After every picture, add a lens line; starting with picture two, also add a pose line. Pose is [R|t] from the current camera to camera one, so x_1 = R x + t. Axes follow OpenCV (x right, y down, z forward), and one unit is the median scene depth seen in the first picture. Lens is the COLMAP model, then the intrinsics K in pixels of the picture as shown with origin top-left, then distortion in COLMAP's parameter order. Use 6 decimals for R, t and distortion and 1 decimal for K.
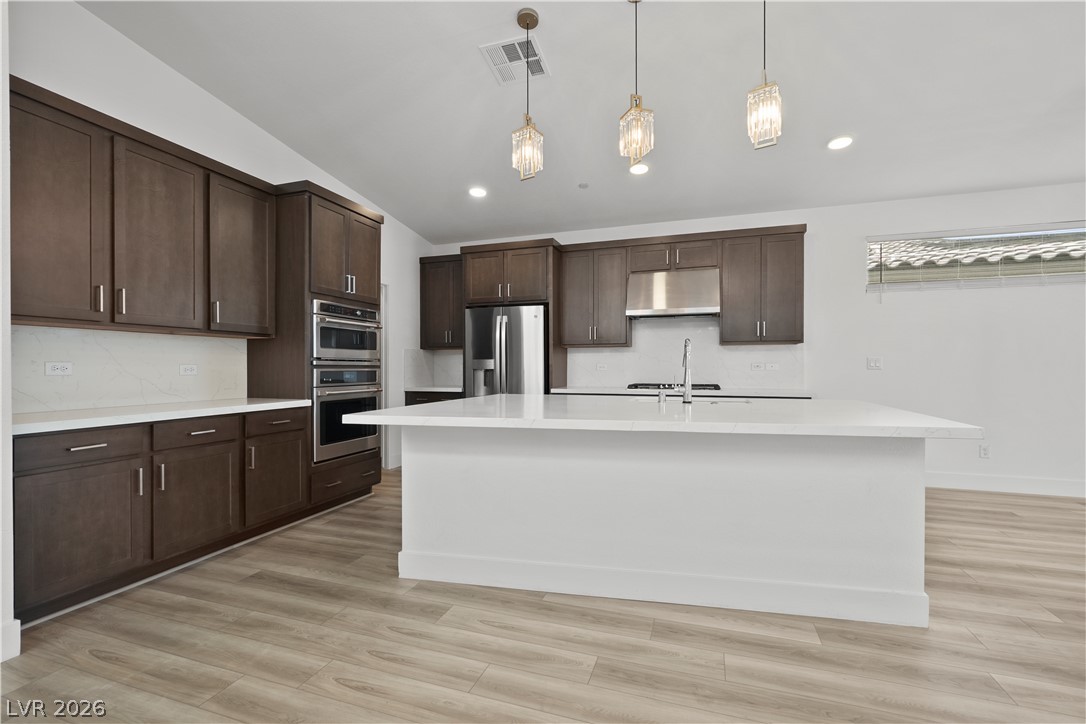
lens RADIAL K [[475.7, 0, 539.3], [0, 475.7, 358.3], [0, 0, 1]] dist [-0.006737, 0.000478]
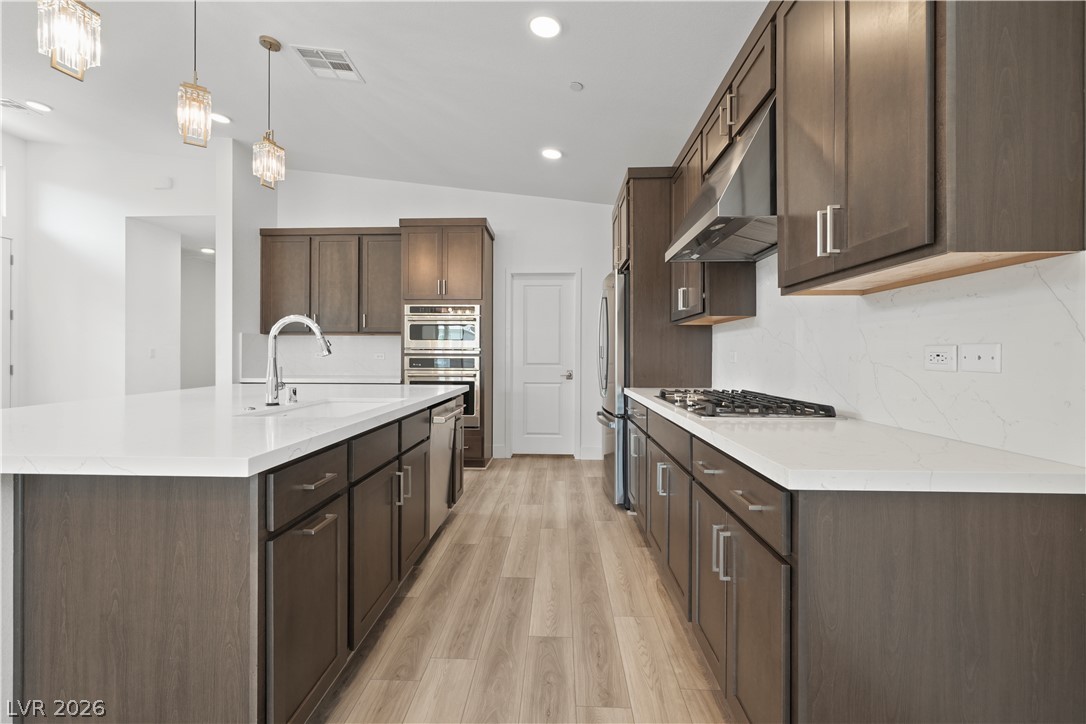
lens RADIAL K [[475.7, 0, 539.3], [0, 475.7, 358.3], [0, 0, 1]] dist [-0.006737, 0.000478]
pose [[0.284998, 0.013827, -0.958428, 1.068843], [0.008055, 0.999826, 0.016820, 0.010086], [0.958494, -0.012514, 0.284837, 1.108560]]
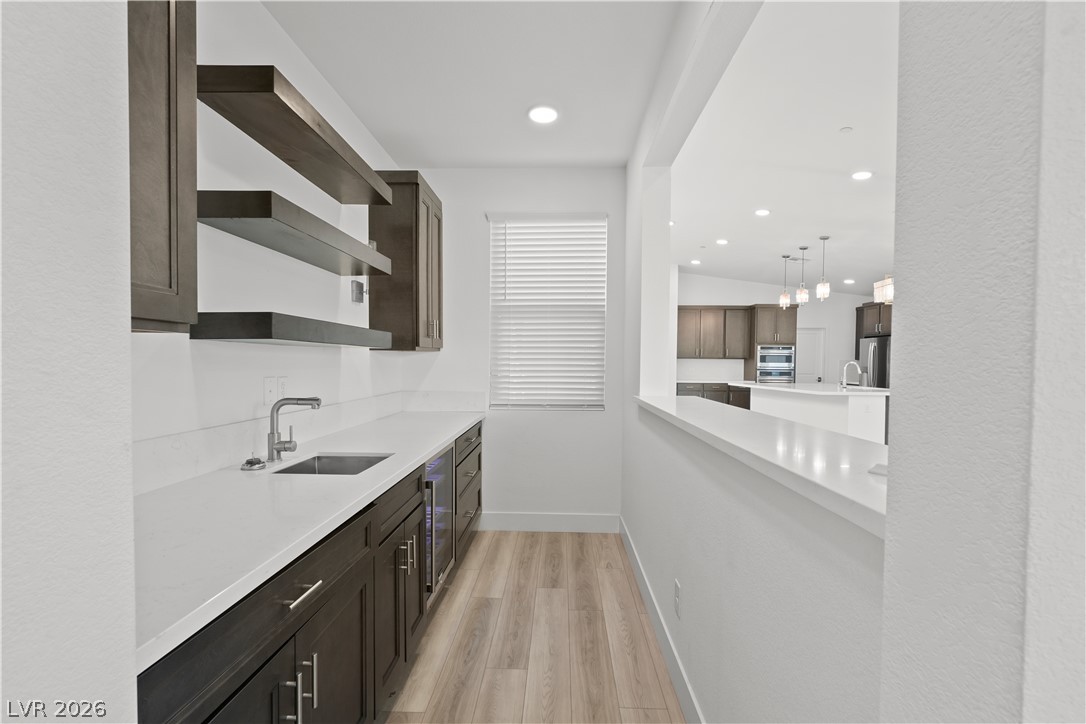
lens RADIAL K [[475.7, 0, 539.3], [0, 475.7, 358.3], [0, 0, 1]] dist [-0.006737, 0.000478]
pose [[0.287075, -0.000588, -0.957908, 2.073550], [0.010427, 0.999942, 0.002512, -0.078931], [0.957851, -0.010709, 0.287065, -1.171682]]
